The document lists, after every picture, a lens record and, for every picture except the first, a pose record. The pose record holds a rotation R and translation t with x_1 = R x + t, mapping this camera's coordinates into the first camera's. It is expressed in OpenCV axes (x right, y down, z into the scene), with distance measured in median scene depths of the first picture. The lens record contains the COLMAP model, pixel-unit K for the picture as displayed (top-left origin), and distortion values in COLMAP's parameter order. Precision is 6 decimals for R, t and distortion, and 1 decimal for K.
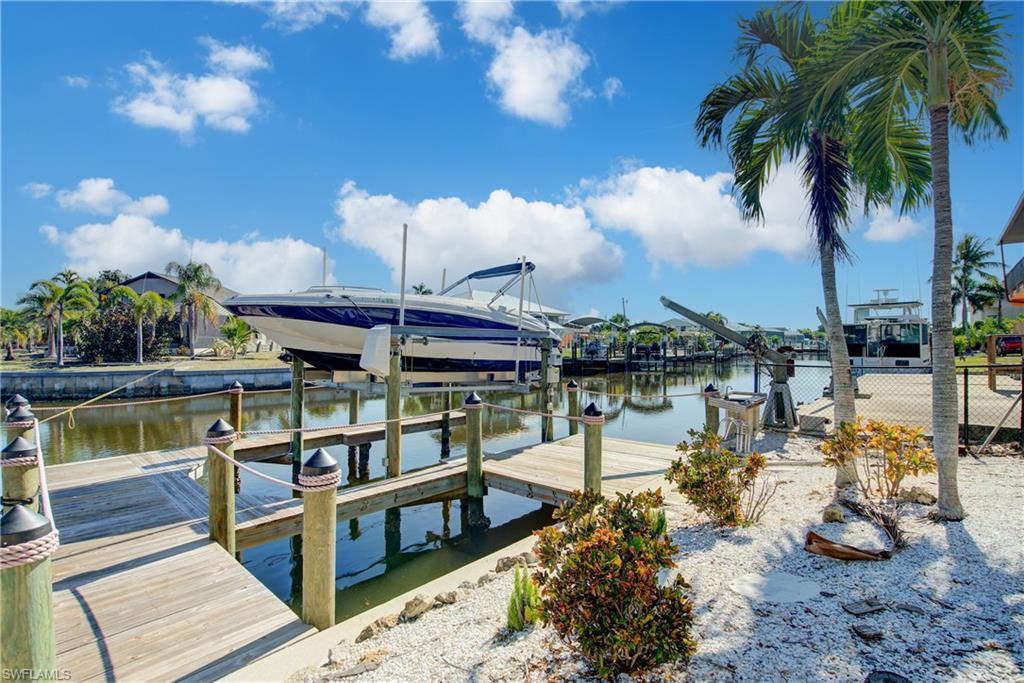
lens RADIAL K [[474.3, 0, 510.9], [0, 474.3, 344.2], [0, 0, 1]] dist [-0.002011, -0.000196]
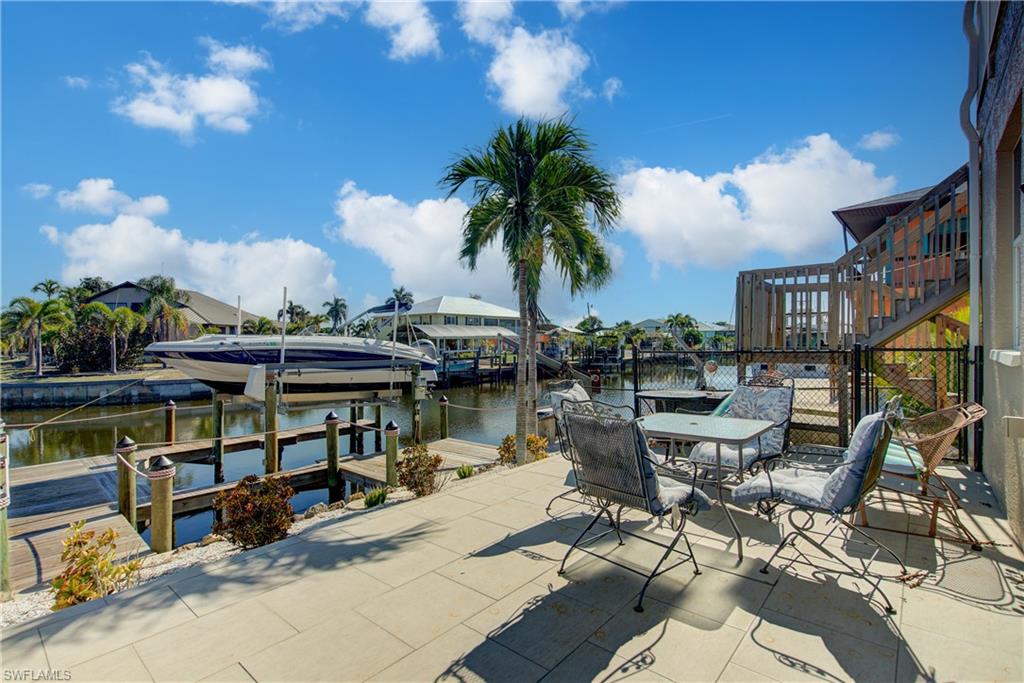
lens RADIAL K [[474.3, 0, 510.9], [0, 474.3, 344.2], [0, 0, 1]] dist [-0.002011, -0.000196]
pose [[0.999845, -0.005822, 0.016615, 0.227232], [0.005750, 0.999974, 0.004345, -0.052076], [-0.016639, -0.004249, 0.999853, -0.208518]]
